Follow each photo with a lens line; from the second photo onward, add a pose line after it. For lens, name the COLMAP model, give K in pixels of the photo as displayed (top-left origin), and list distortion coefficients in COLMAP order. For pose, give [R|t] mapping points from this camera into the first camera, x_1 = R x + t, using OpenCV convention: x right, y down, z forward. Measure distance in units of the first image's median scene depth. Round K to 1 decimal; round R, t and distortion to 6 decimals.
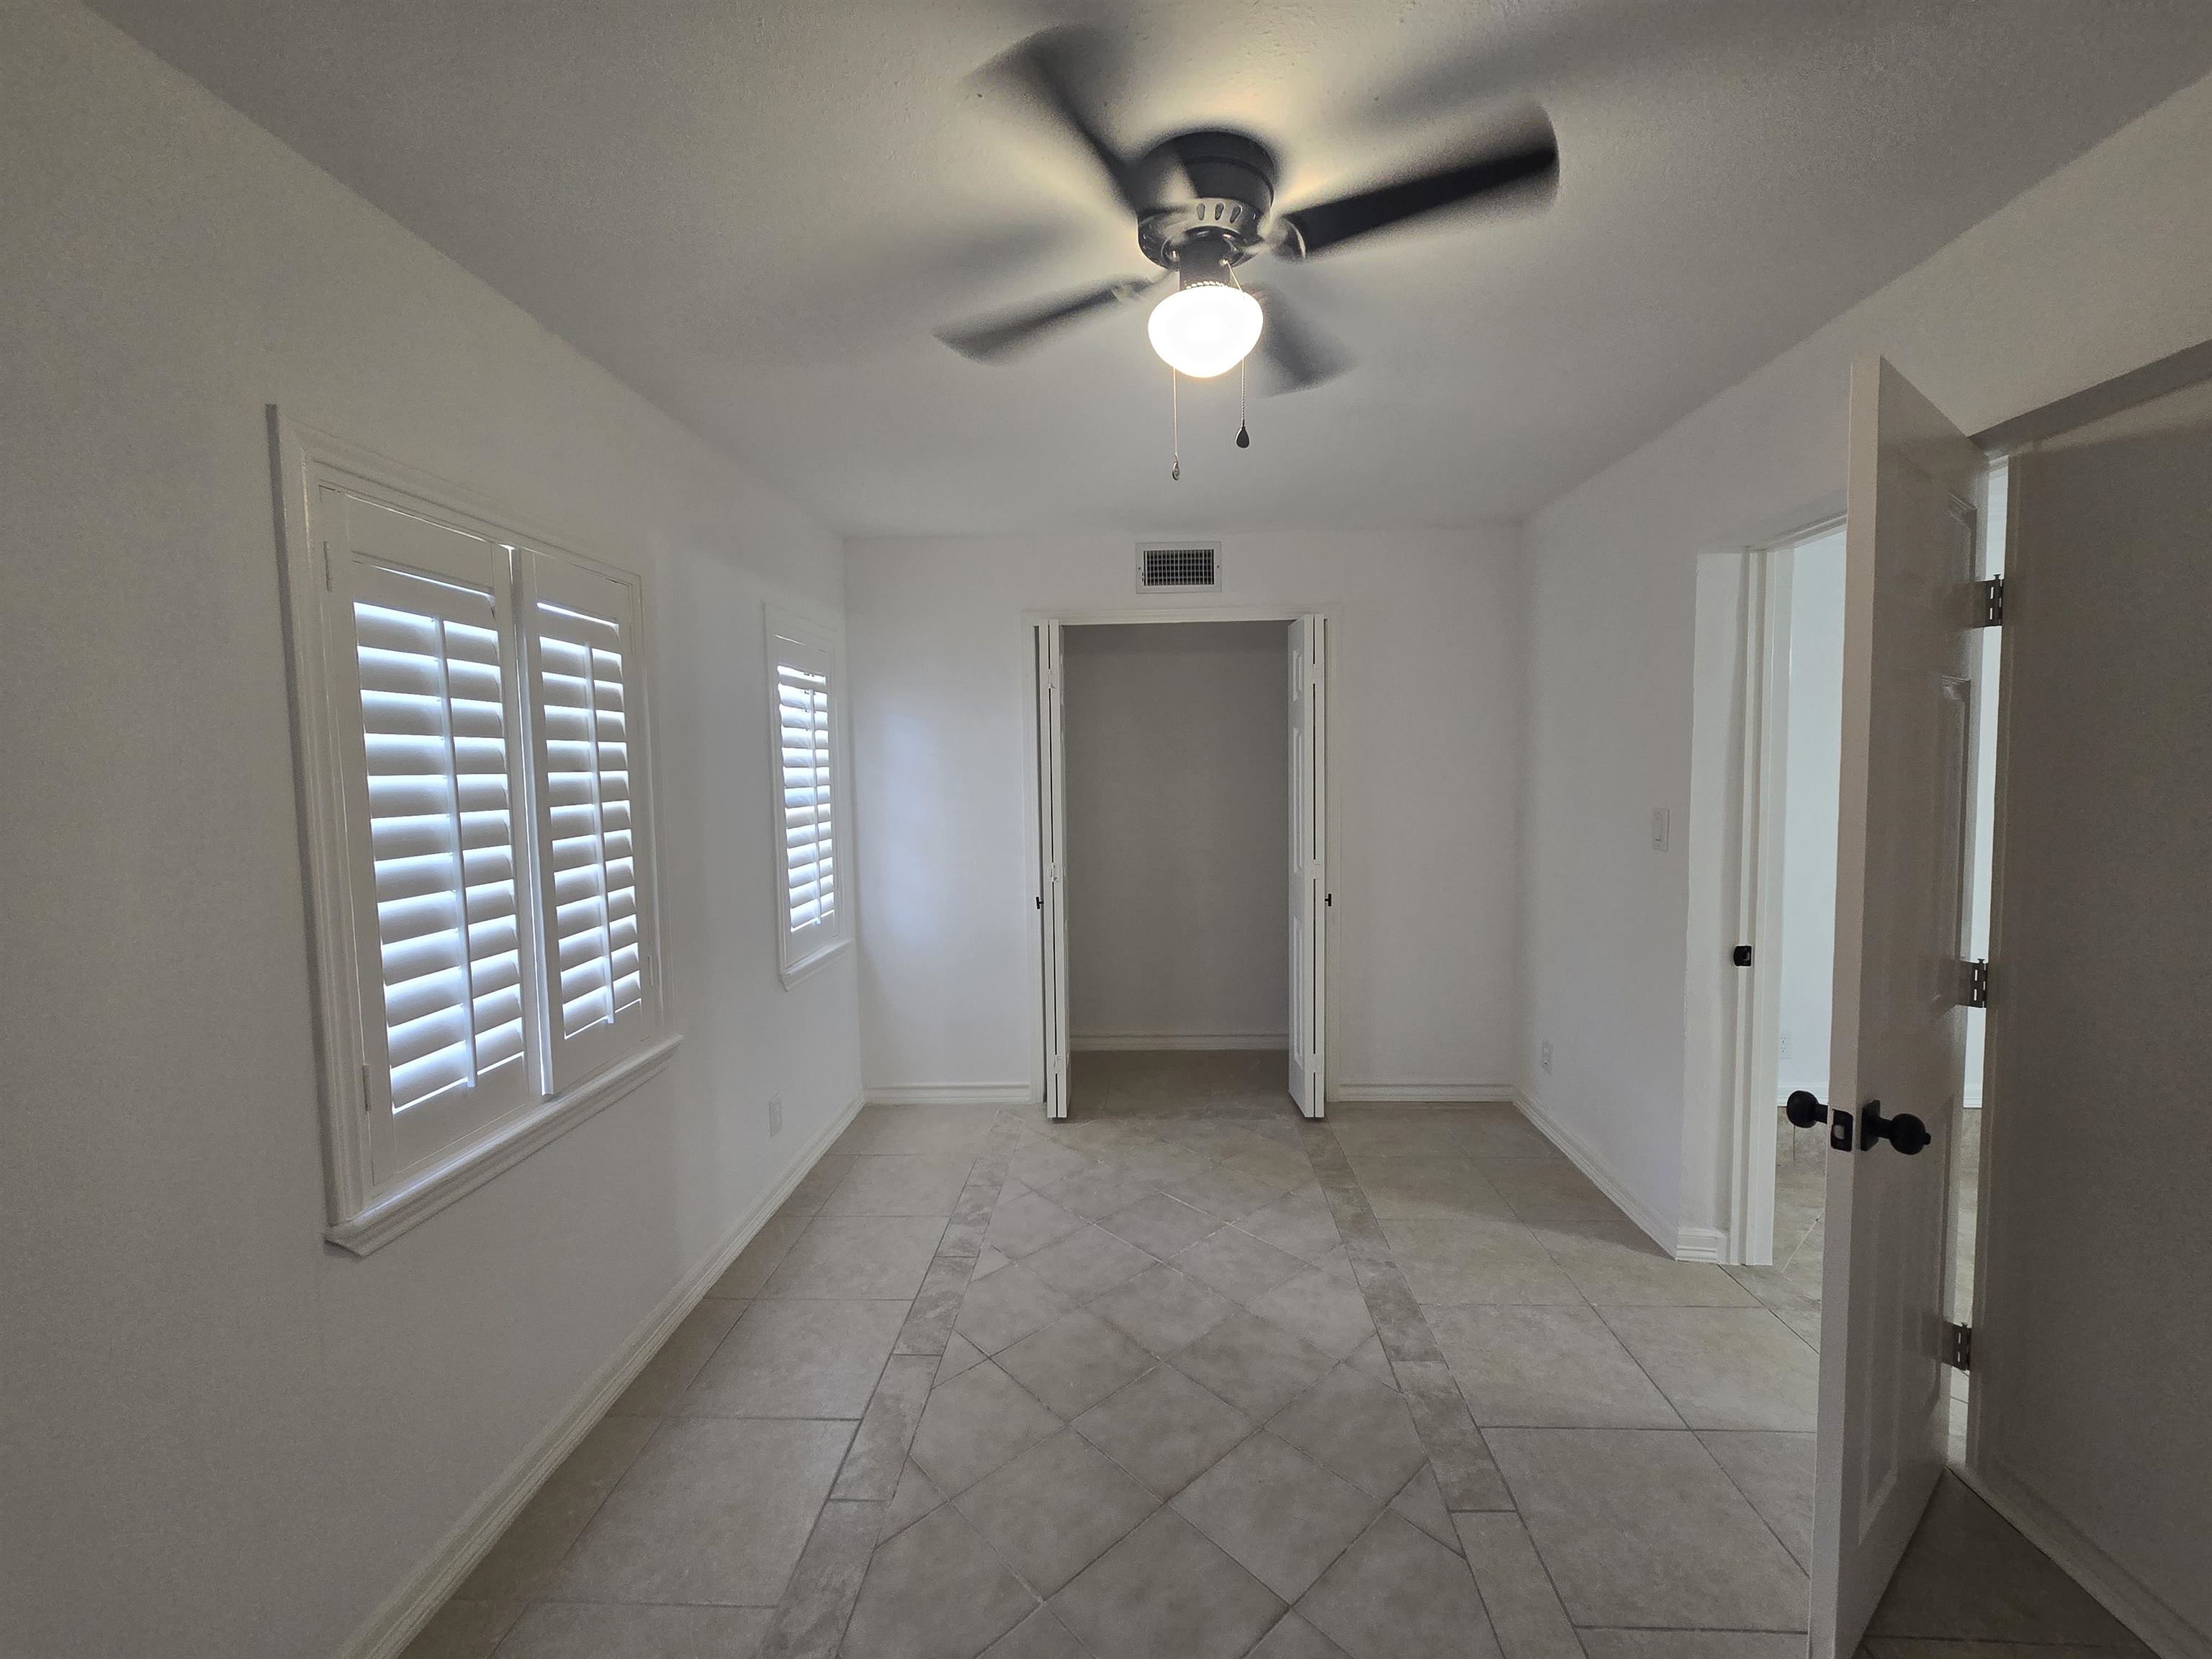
lens RADIAL K [[903.2, 0, 1115.9], [0, 903.2, 826.8], [0, 0, 1]] dist [-0.007084, 0.000381]
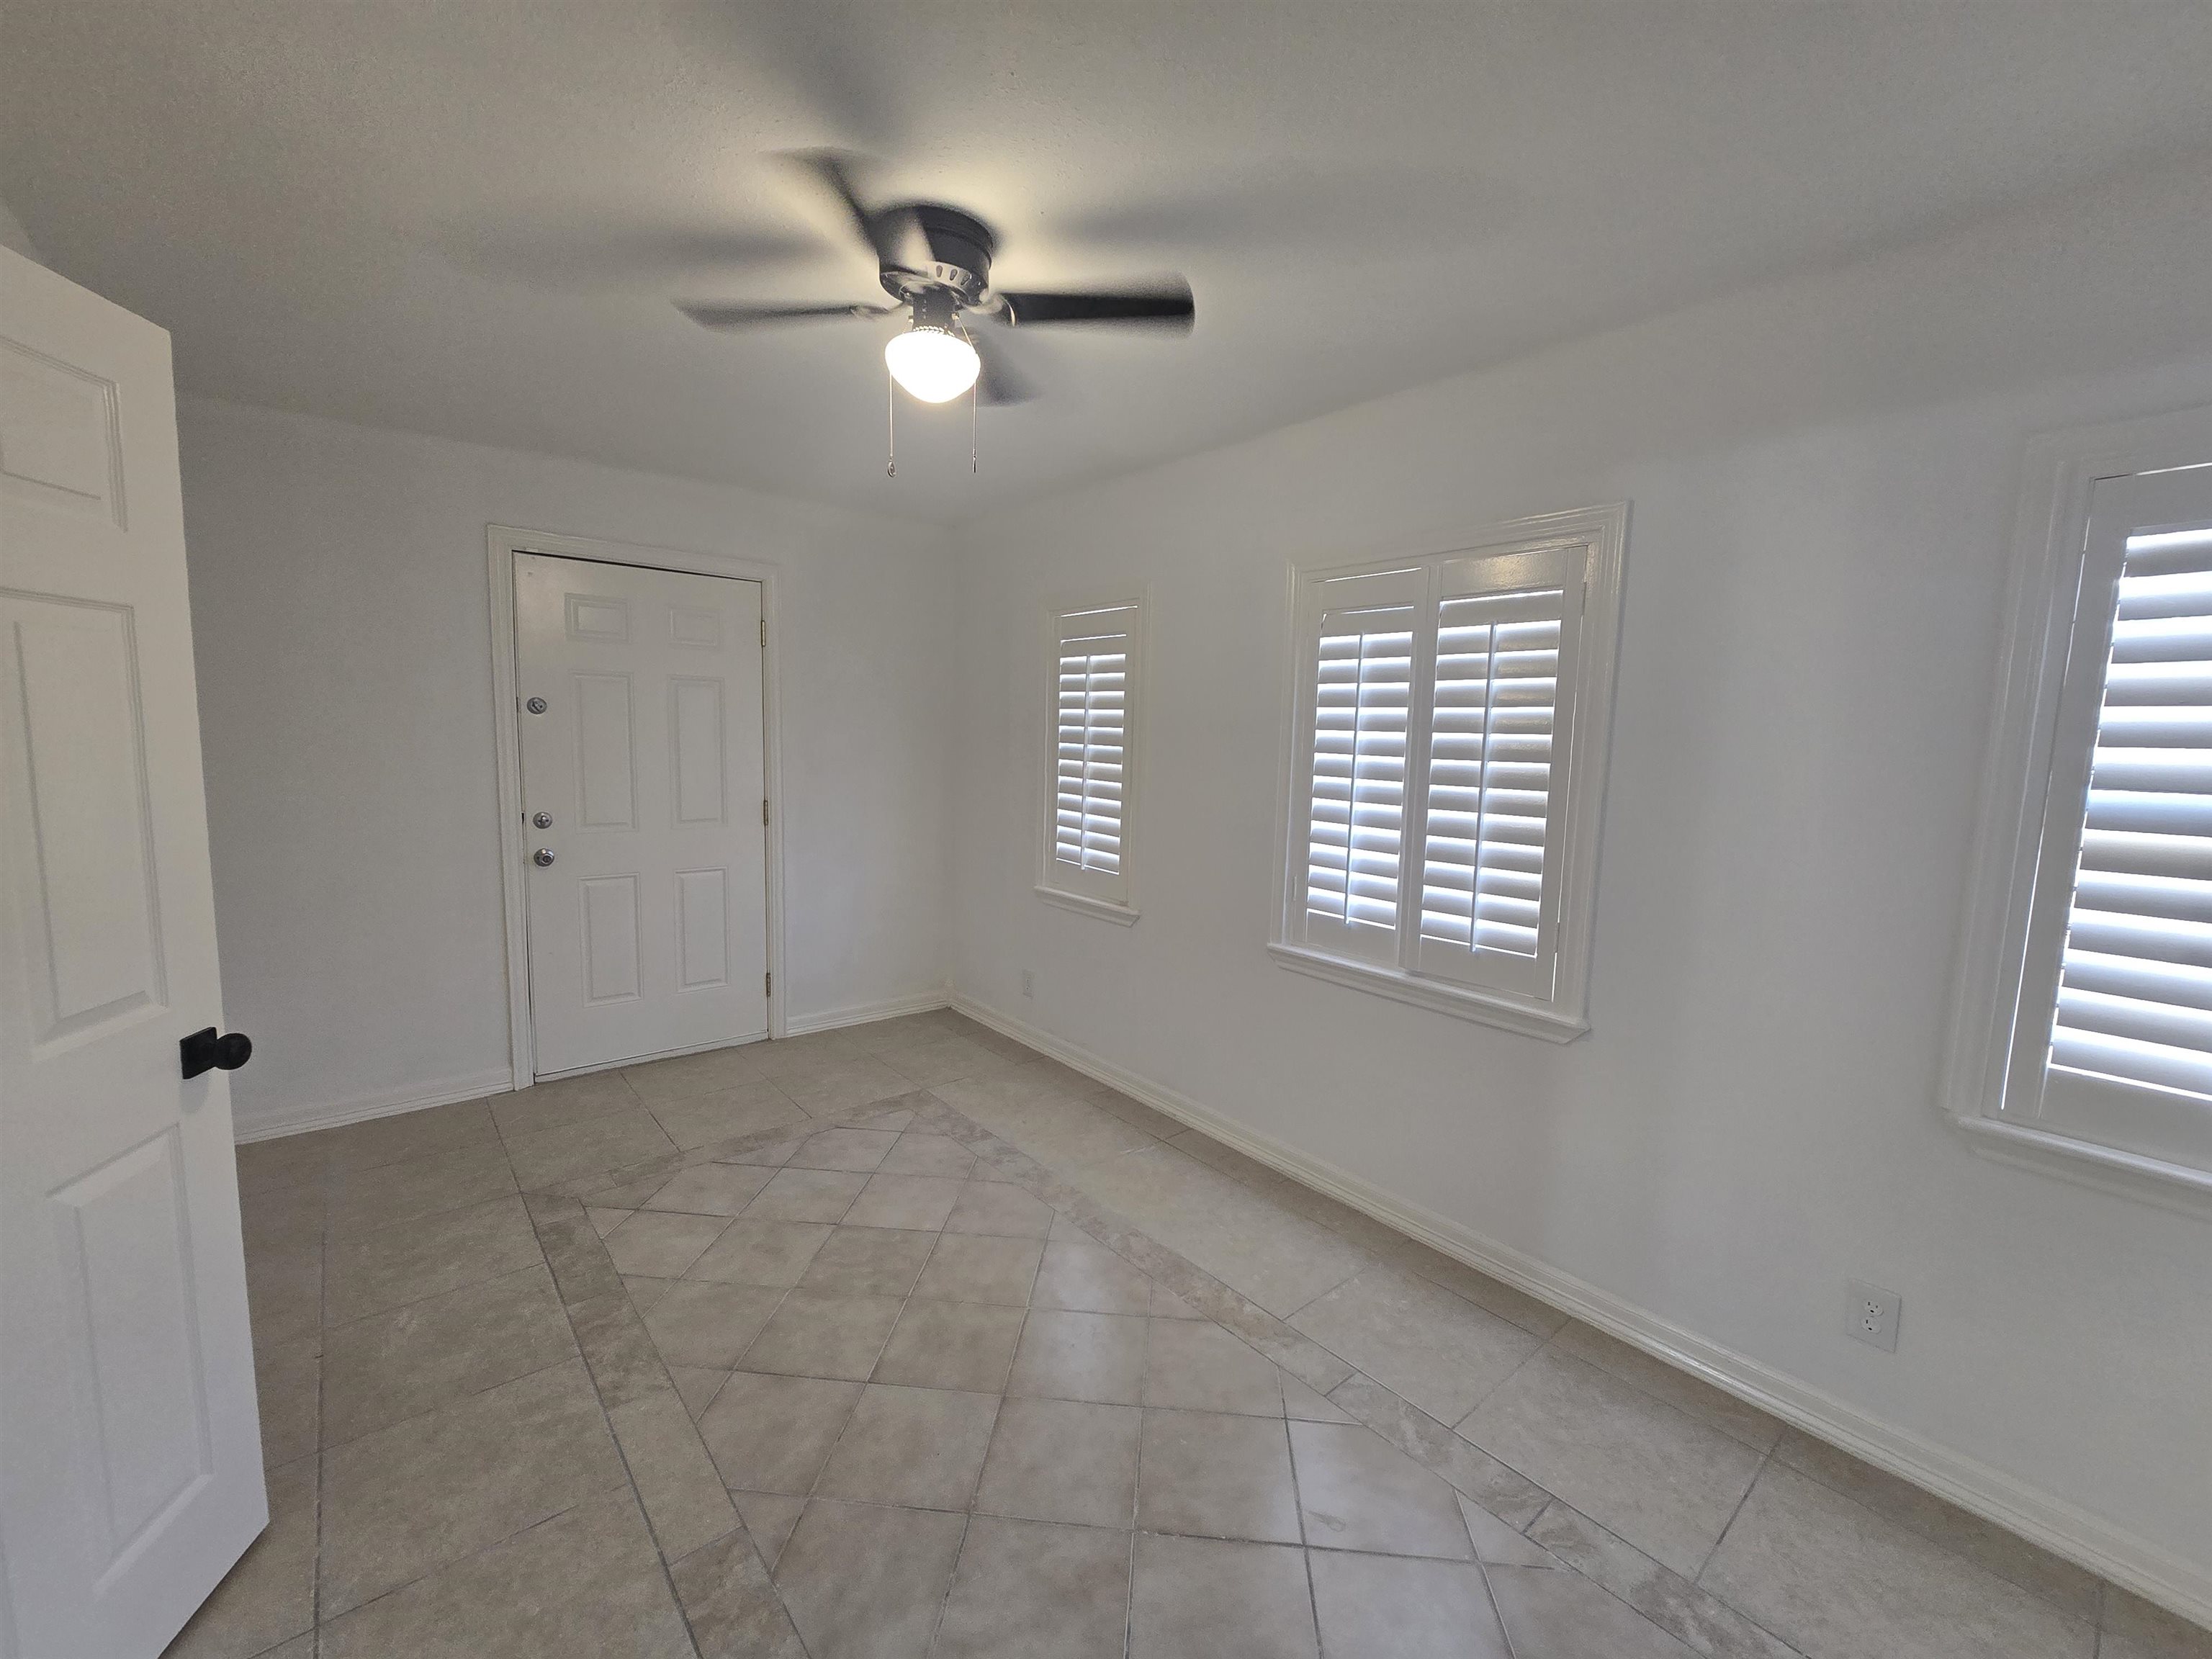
lens RADIAL K [[903.2, 0, 1115.7], [0, 903.2, 825.7], [0, 0, 1]] dist [-0.007084, 0.000381]
pose [[-0.734200, 0.074813, -0.674799, 0.614333], [-0.056683, 0.983686, 0.170731, -0.127225], [0.676563, 0.163600, -0.717982, 1.679001]]
